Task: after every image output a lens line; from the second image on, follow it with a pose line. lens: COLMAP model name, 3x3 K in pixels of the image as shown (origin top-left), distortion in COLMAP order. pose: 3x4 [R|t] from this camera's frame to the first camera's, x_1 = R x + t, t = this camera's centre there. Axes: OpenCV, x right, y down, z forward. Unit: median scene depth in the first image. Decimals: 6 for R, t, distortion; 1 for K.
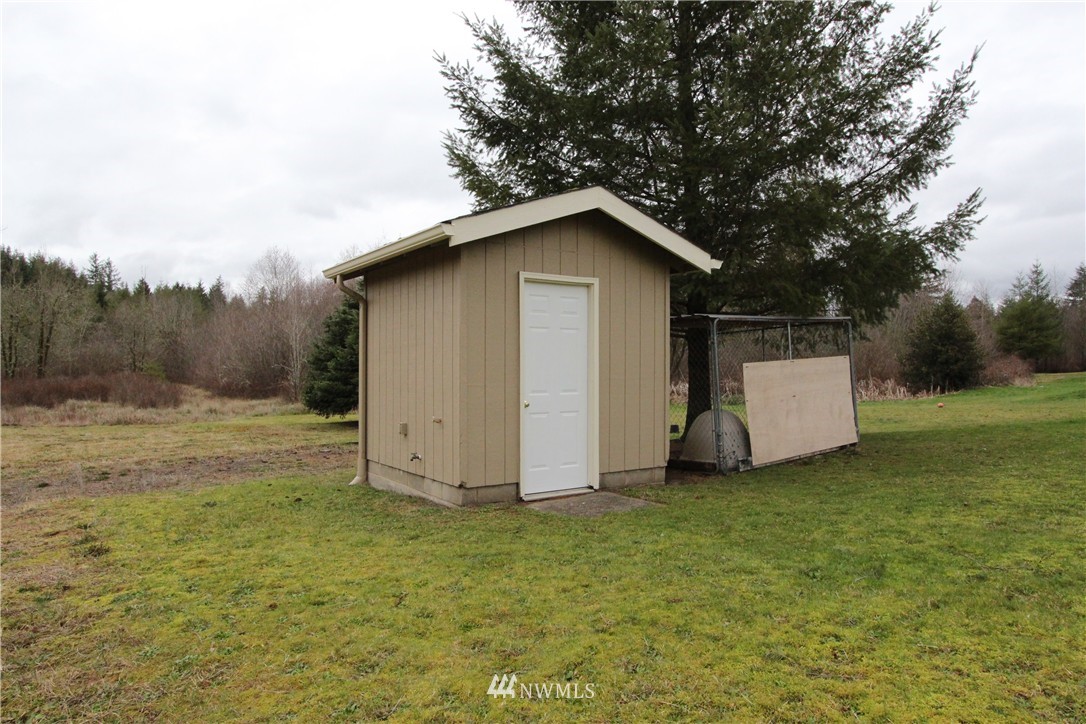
lens RADIAL K [[680.3, 0, 543.0], [0, 680.3, 362.0], [0, 0, 1]] dist [0.006139, 0.001945]
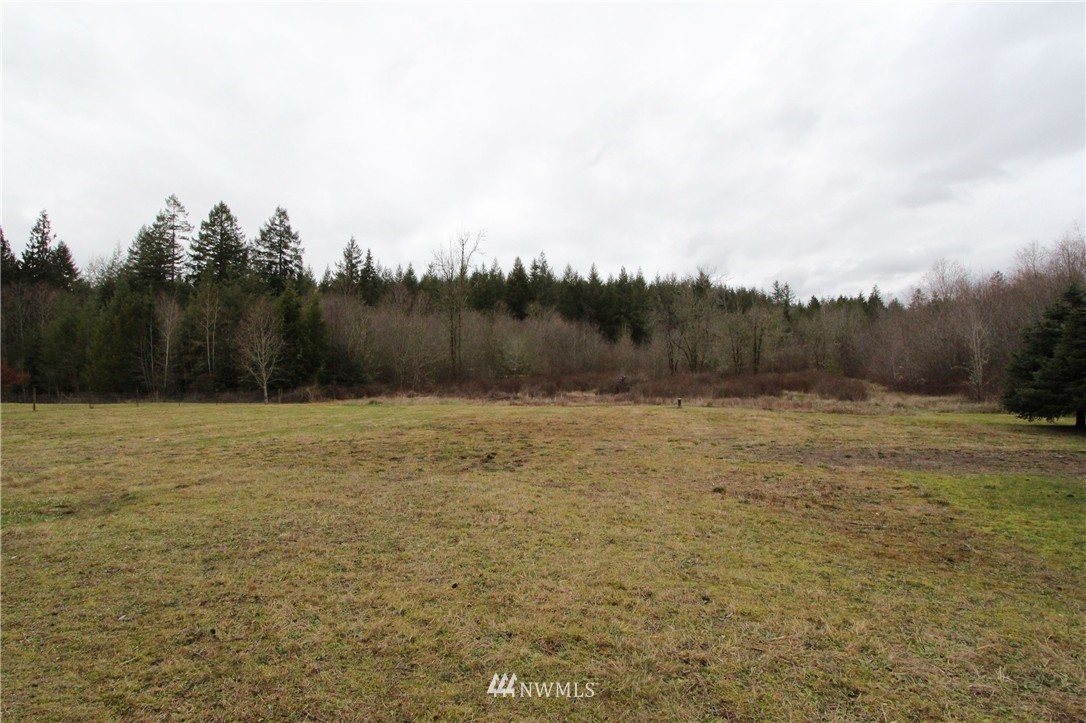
lens RADIAL K [[534.6, 0, 498.8], [0, 534.6, 341.0], [0, 0, 1]] dist [-0.017656, 0.000933]
pose [[0.488585, -0.044878, -0.871361, 0.003753], [0.017968, 0.998982, -0.041377, -0.014724], [0.872331, 0.004560, 0.488894, -0.088031]]
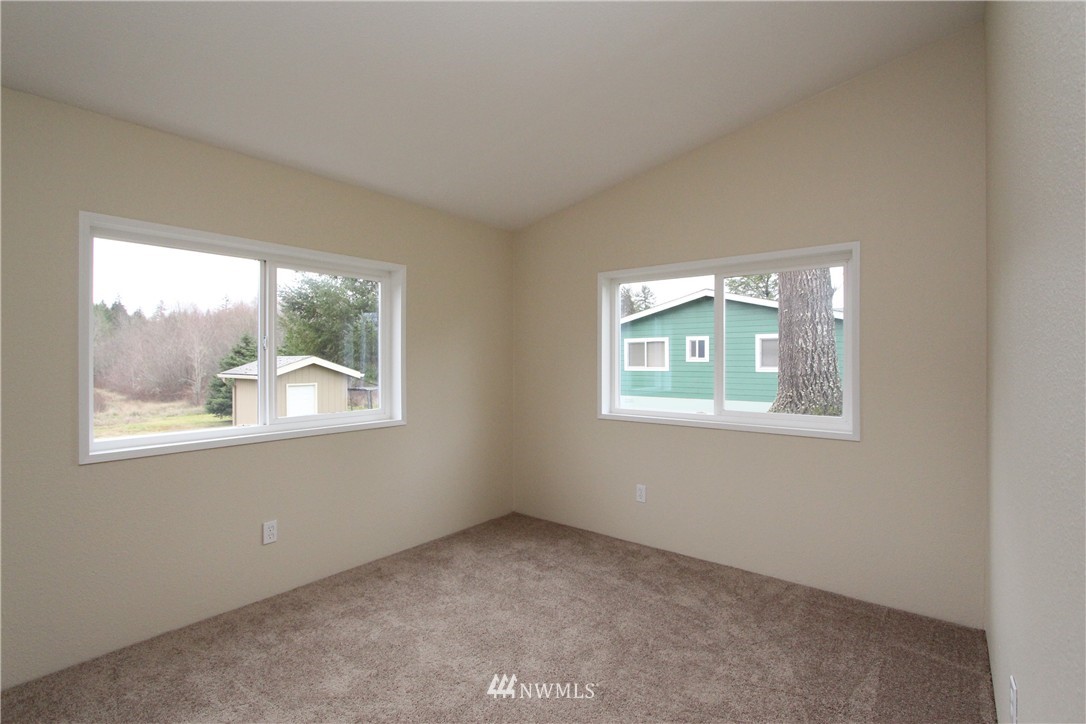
lens RADIAL K [[506.2, 0, 542.5], [0, 506.2, 357.8], [0, 0, 1]] dist [-0.004390, -0.000446]
pose [[0.966740, -0.007463, 0.255651, 0.075686], [0.007272, 0.999972, 0.001692, -0.036148], [-0.255656, 0.000223, 0.966768, -0.234381]]
